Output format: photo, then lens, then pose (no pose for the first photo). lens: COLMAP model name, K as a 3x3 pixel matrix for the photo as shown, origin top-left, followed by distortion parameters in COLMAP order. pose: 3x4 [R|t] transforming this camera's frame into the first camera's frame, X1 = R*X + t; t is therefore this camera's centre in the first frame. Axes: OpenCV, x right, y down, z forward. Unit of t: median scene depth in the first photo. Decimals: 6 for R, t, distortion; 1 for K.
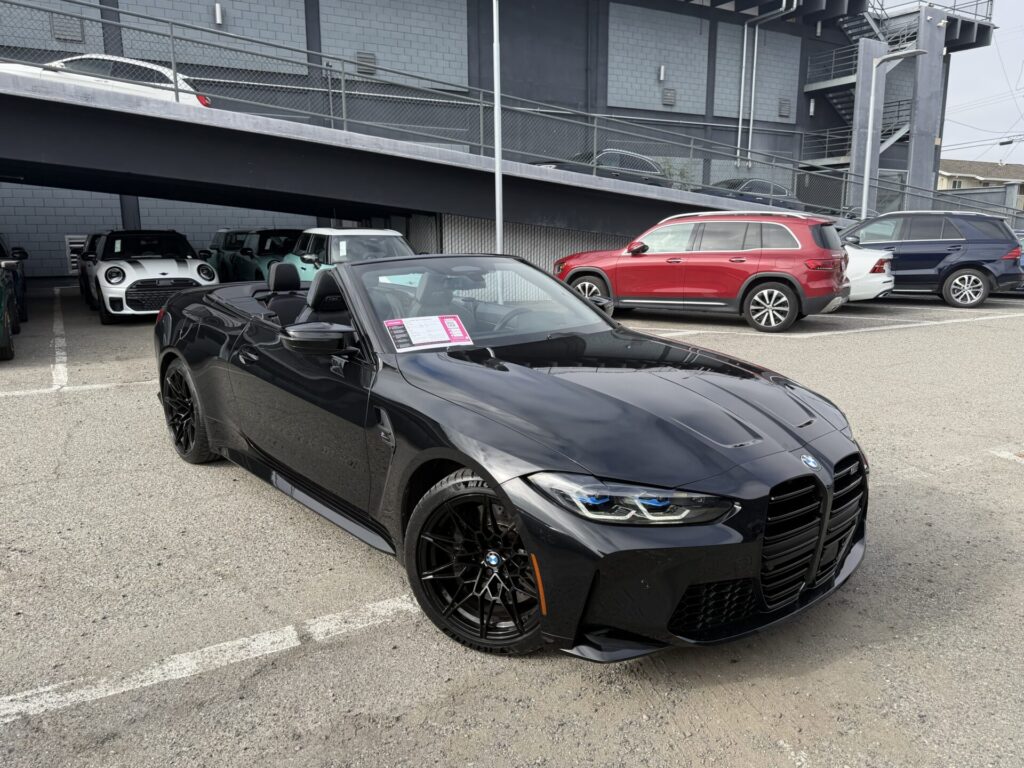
lens RADIAL K [[786.0, 0, 487.2], [0, 786.0, 385.9], [0, 0, 1]] dist [0.026763, -0.027775]
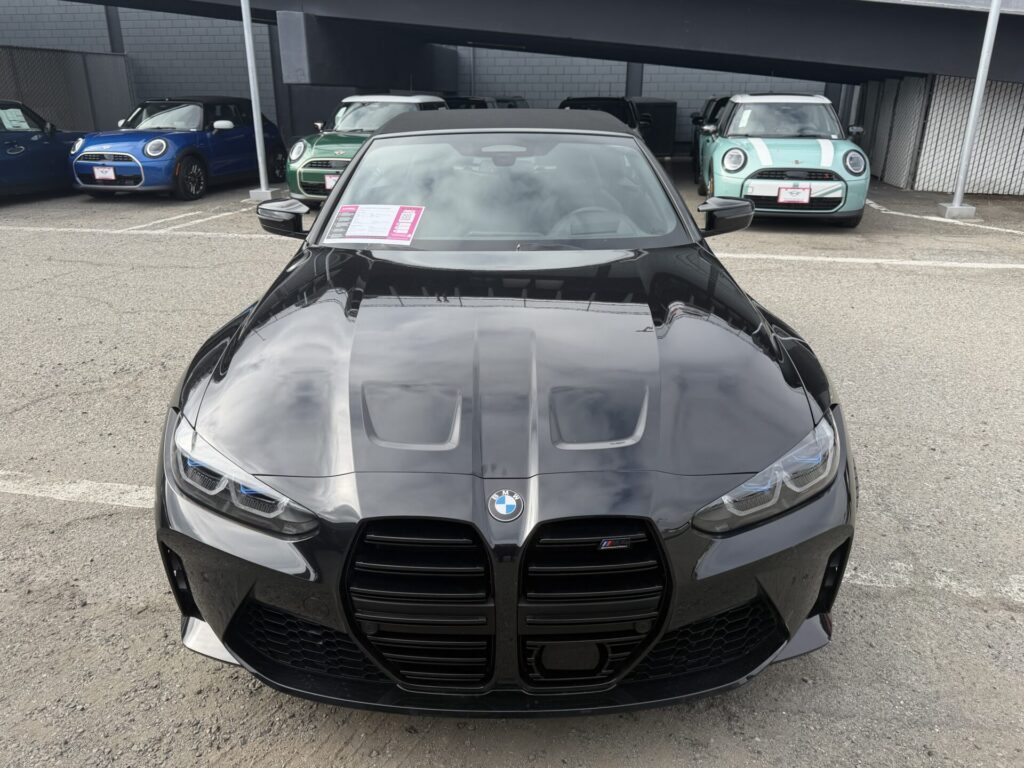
lens RADIAL K [[741.9, 0, 487.5], [0, 741.9, 384.4], [0, 0, 1]] dist [-0.000339, -0.003284]
pose [[0.760835, 0.231717, -0.606166, 0.519455], [-0.121805, 0.968469, 0.217329, -0.084085], [0.637411, -0.091517, 0.765070, 0.401672]]
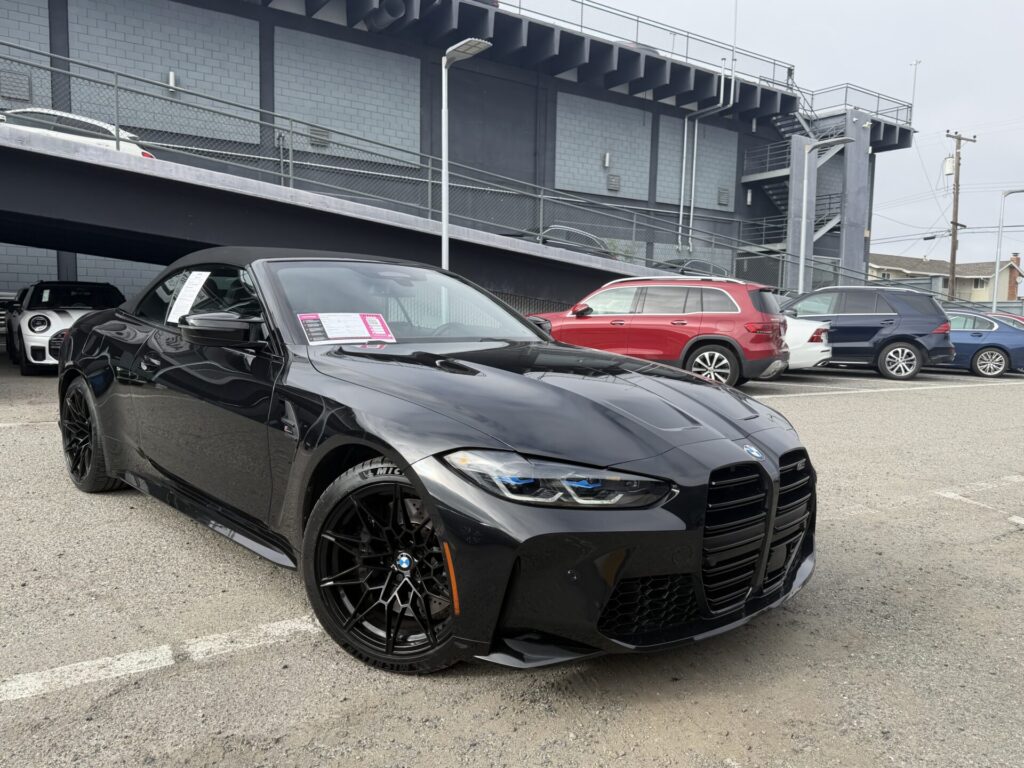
lens RADIAL K [[786.0, 0, 487.2], [0, 786.0, 385.9], [0, 0, 1]] dist [0.026763, -0.027775]
pose [[0.997829, 0.021158, 0.062369, 0.030517], [-0.014291, 0.993986, -0.108569, 0.088495], [-0.064291, 0.107442, 0.992130, 0.076286]]
